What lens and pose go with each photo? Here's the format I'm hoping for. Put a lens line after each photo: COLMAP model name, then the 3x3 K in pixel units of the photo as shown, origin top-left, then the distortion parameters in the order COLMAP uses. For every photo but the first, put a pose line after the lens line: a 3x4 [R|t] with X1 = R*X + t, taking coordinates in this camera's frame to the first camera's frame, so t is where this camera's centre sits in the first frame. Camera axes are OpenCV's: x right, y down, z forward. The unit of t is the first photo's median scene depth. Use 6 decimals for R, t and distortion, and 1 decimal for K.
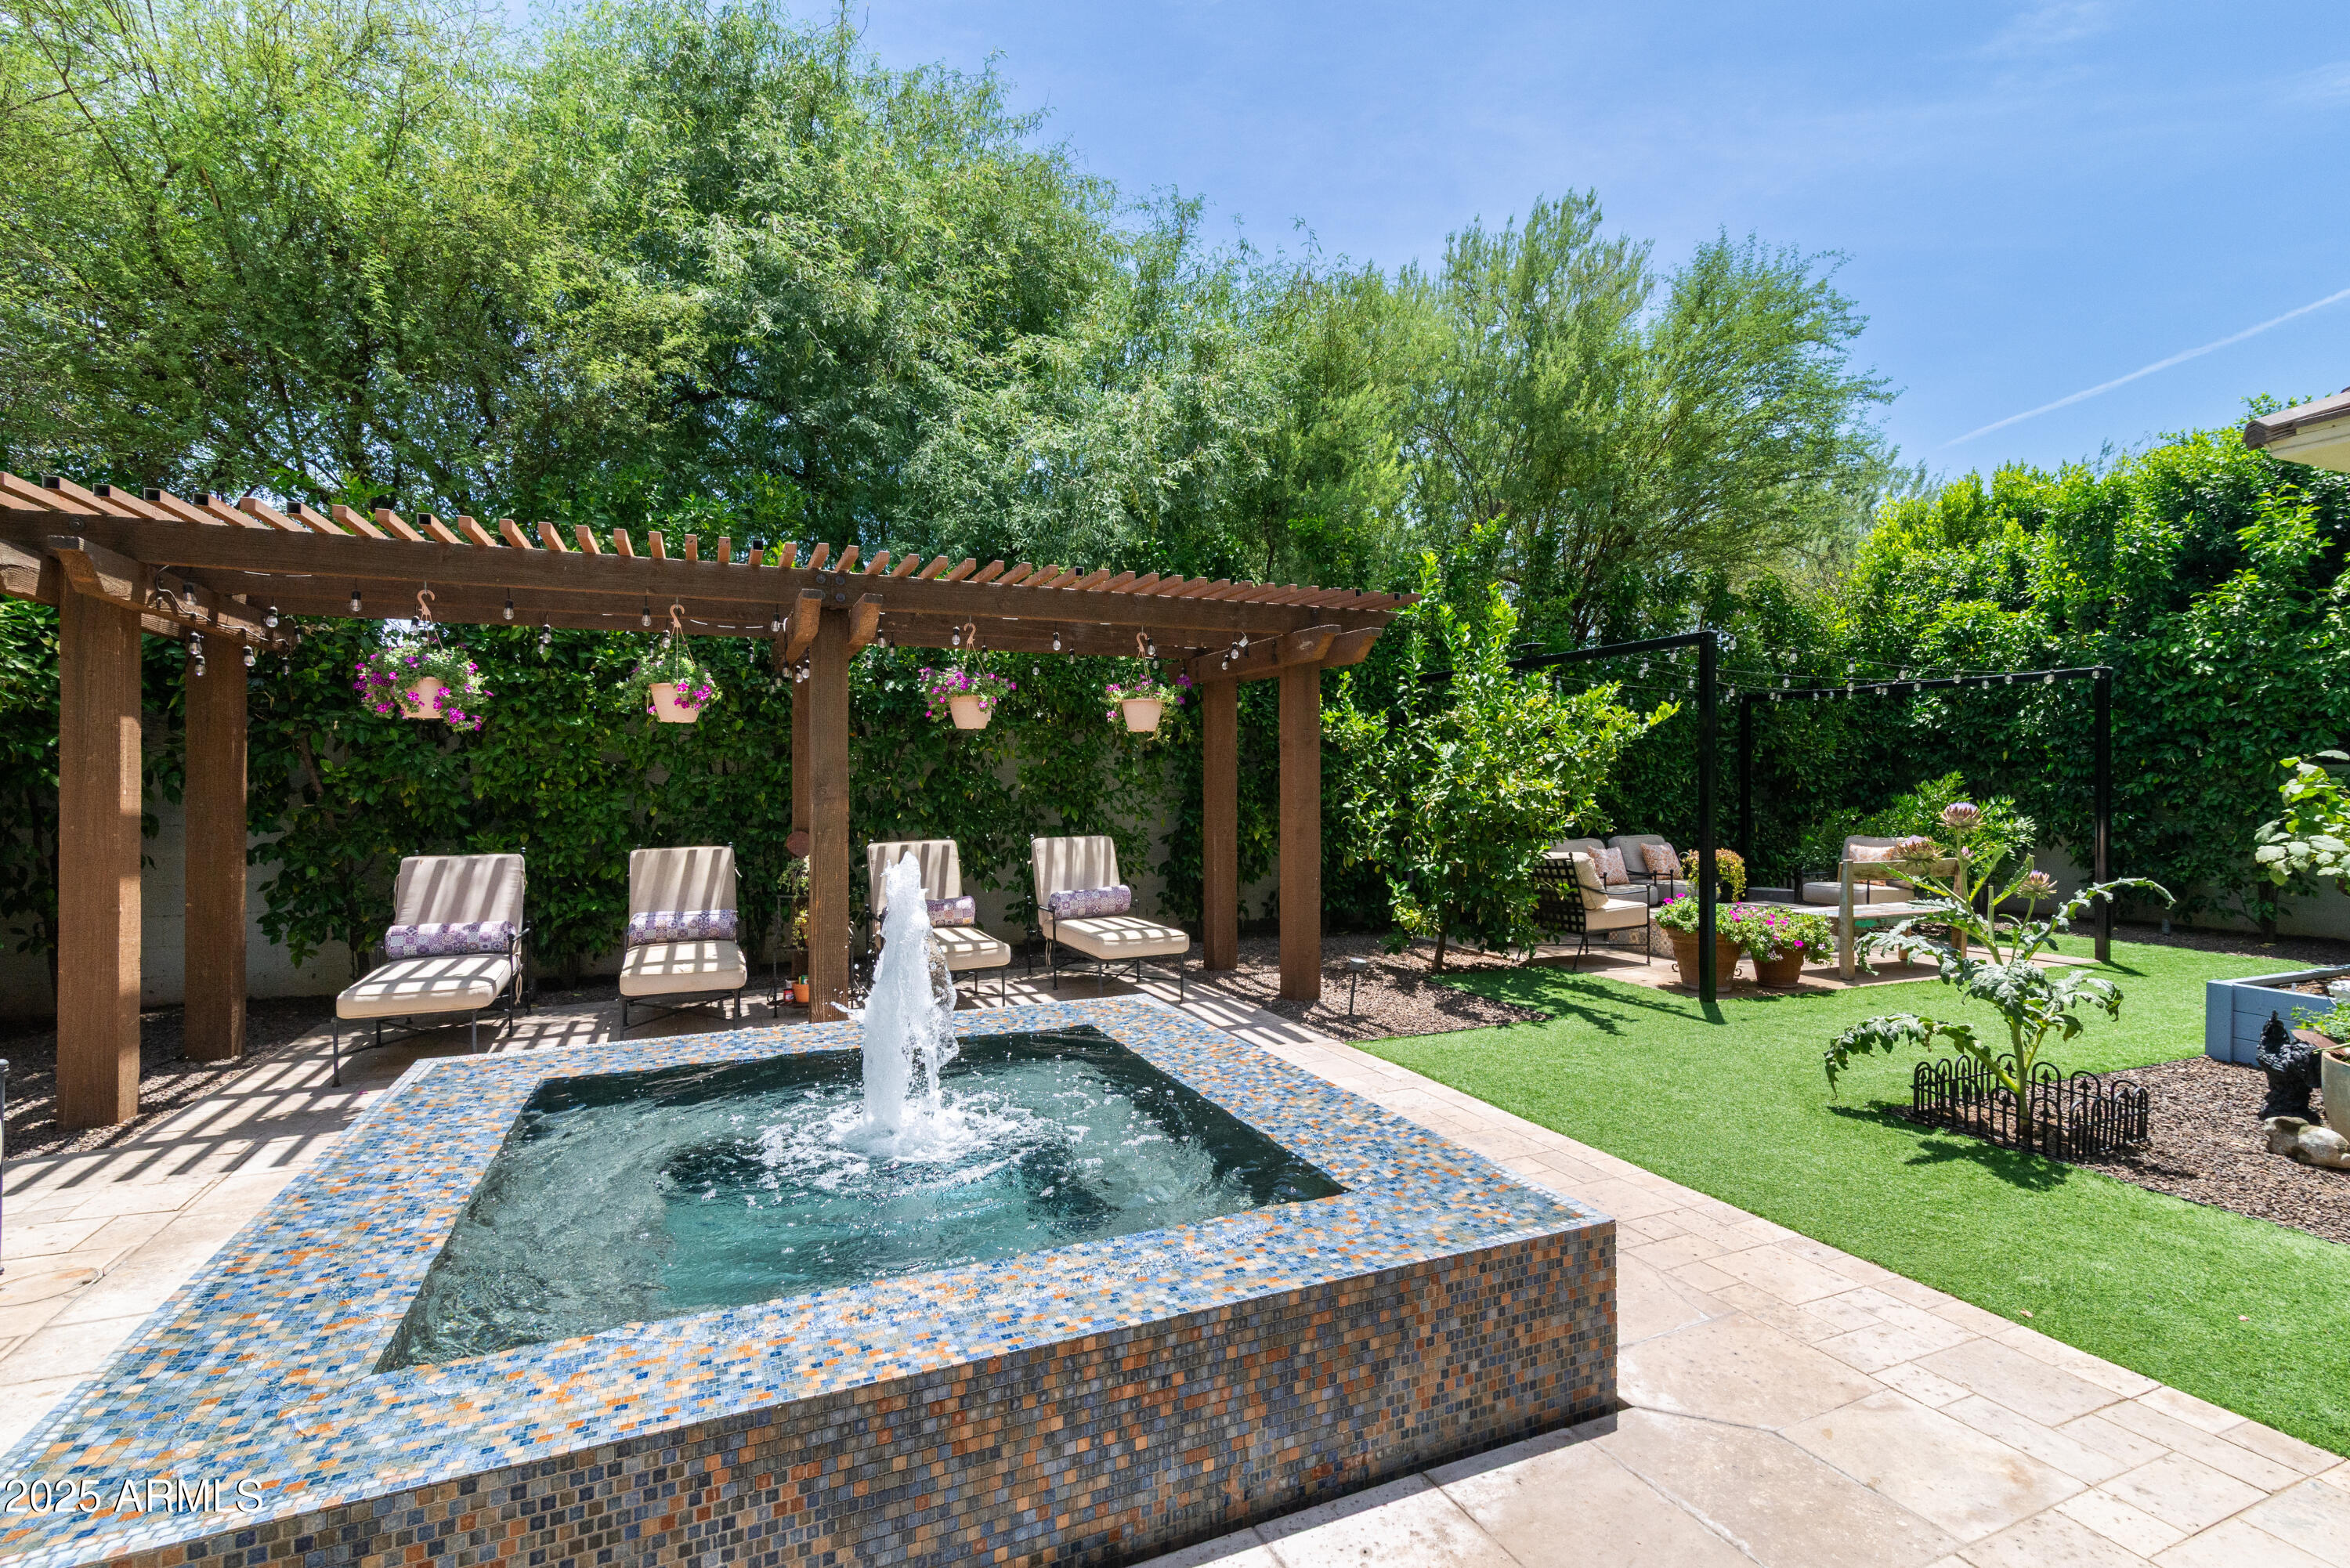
lens RADIAL K [[1069.5, 0, 1105.1], [0, 1069.5, 785.7], [0, 0, 1]] dist [0.011397, -0.000213]
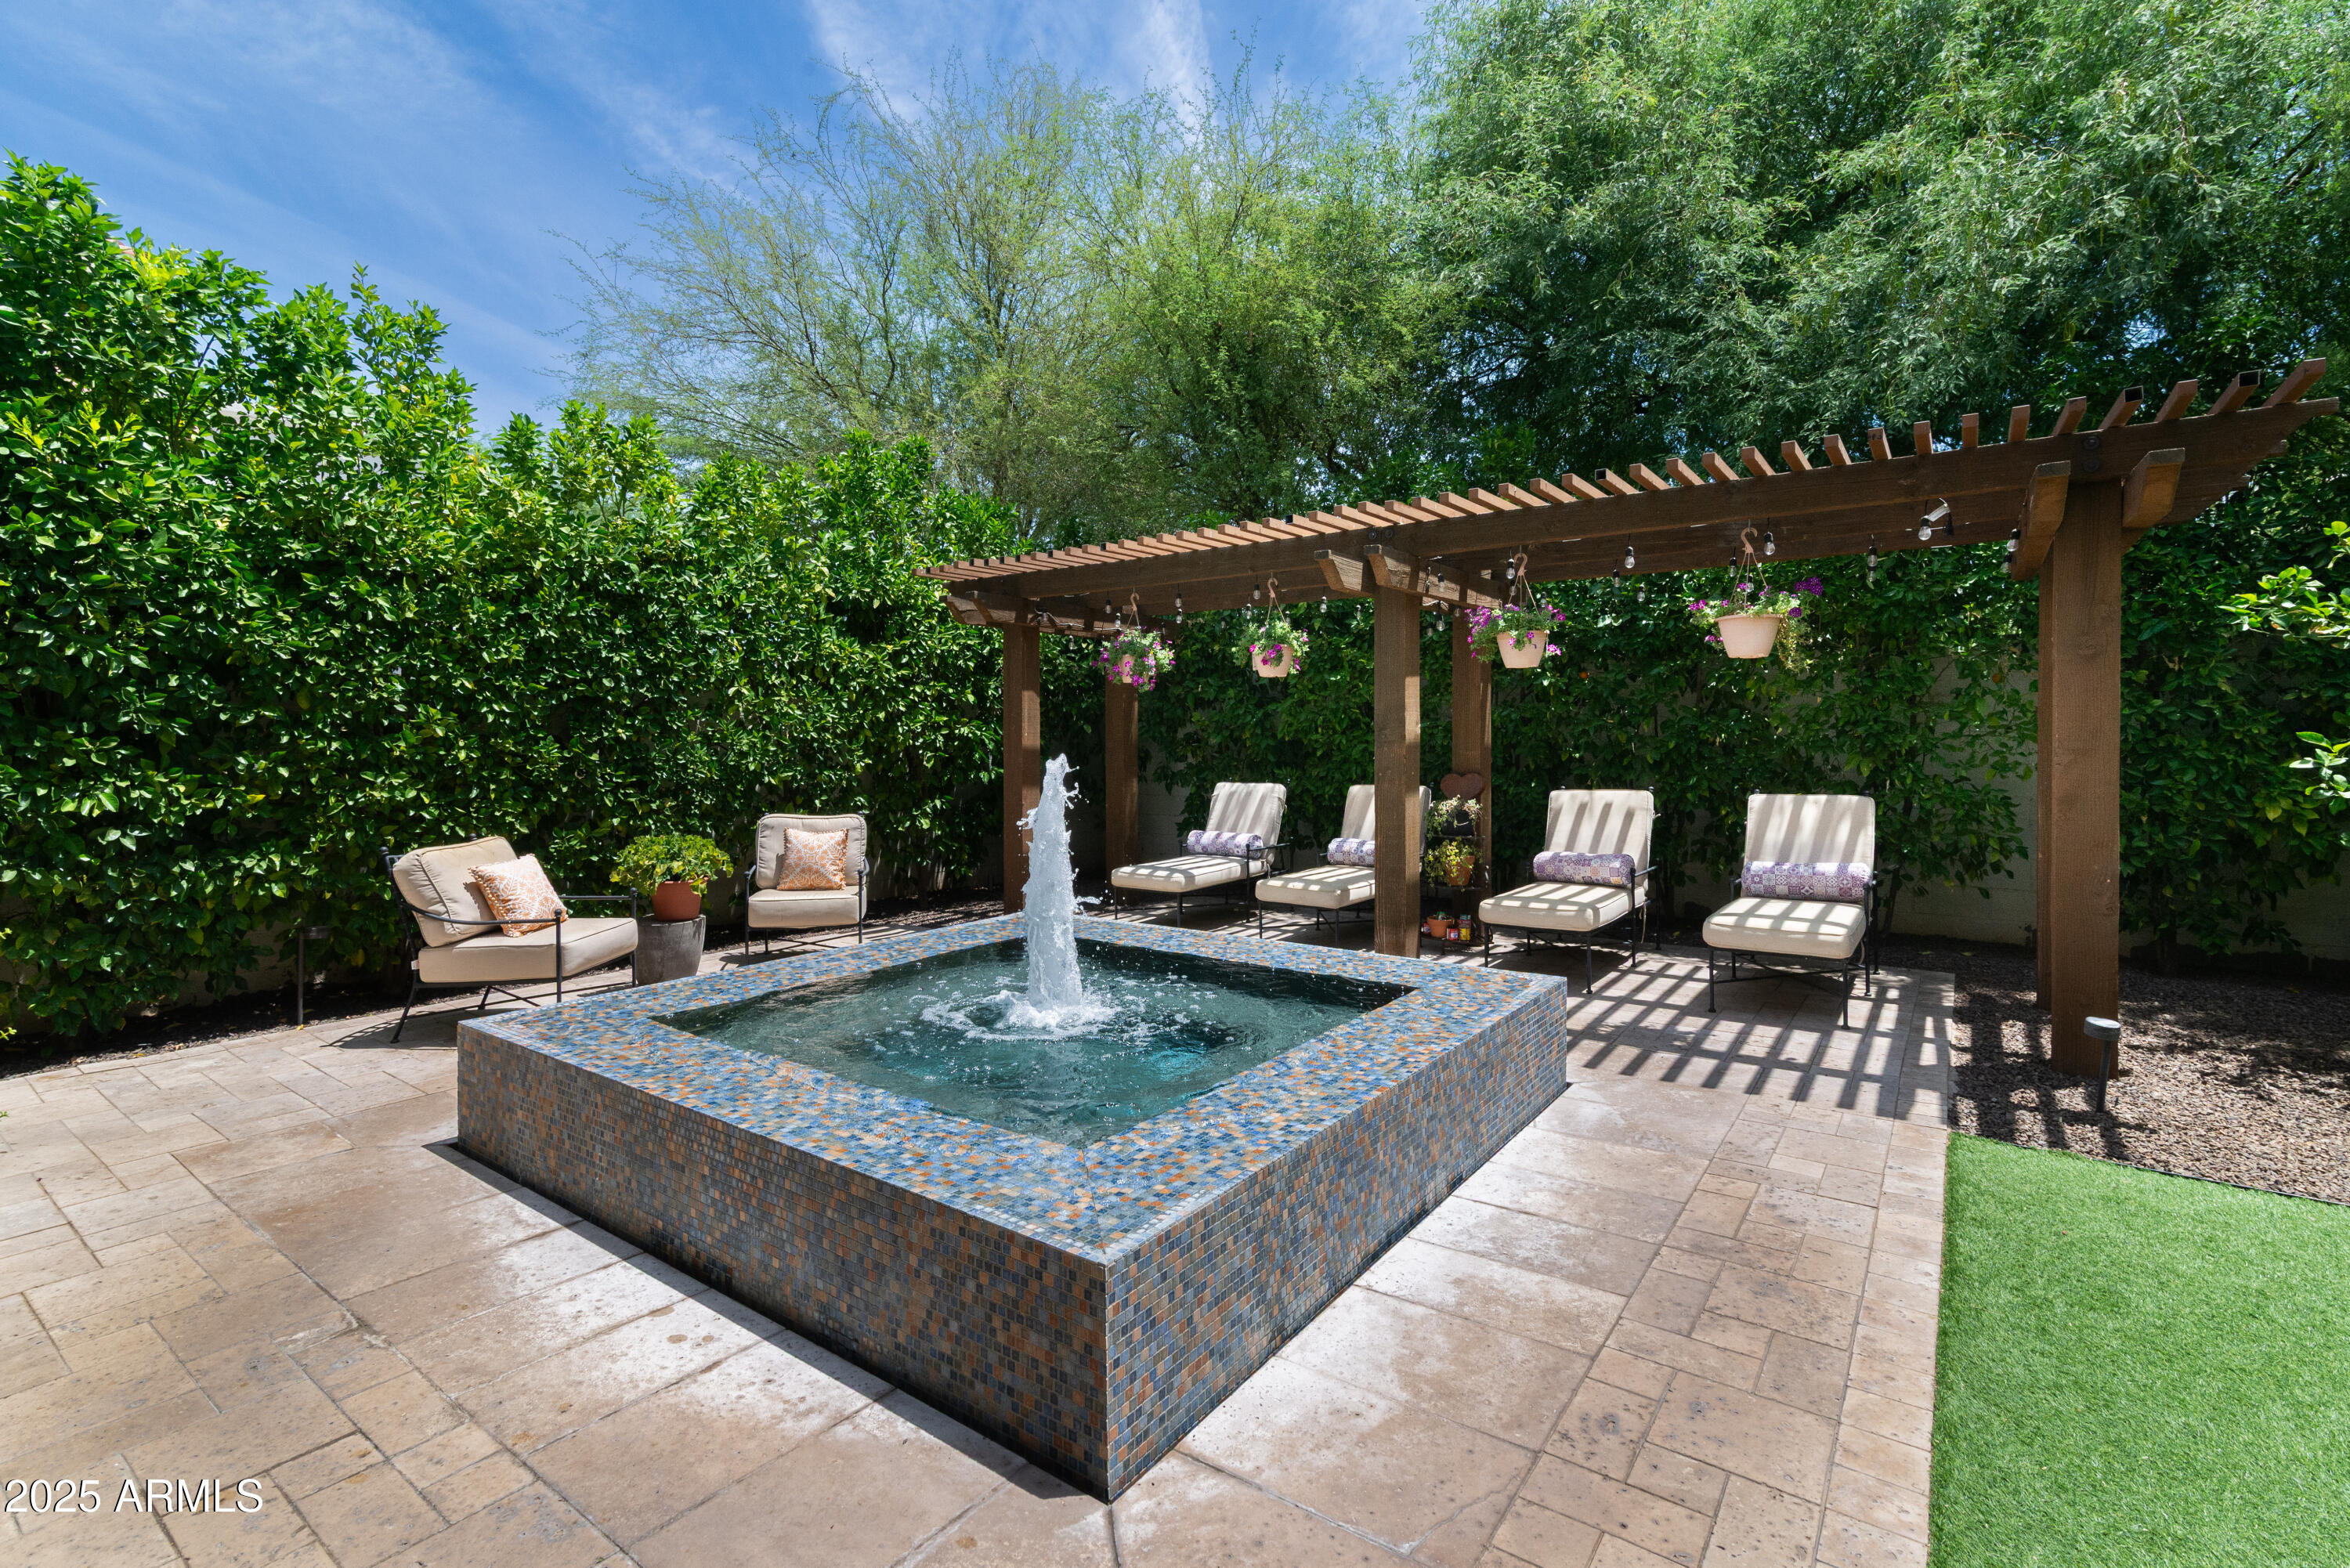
lens RADIAL K [[1069.5, 0, 1105.1], [0, 1069.5, 785.7], [0, 0, 1]] dist [0.011397, -0.000213]
pose [[0.487393, 0.040387, -0.872248, 1.145572], [0.008488, 0.998663, 0.050983, 0.016934], [0.873141, -0.032253, 0.486399, 0.634866]]
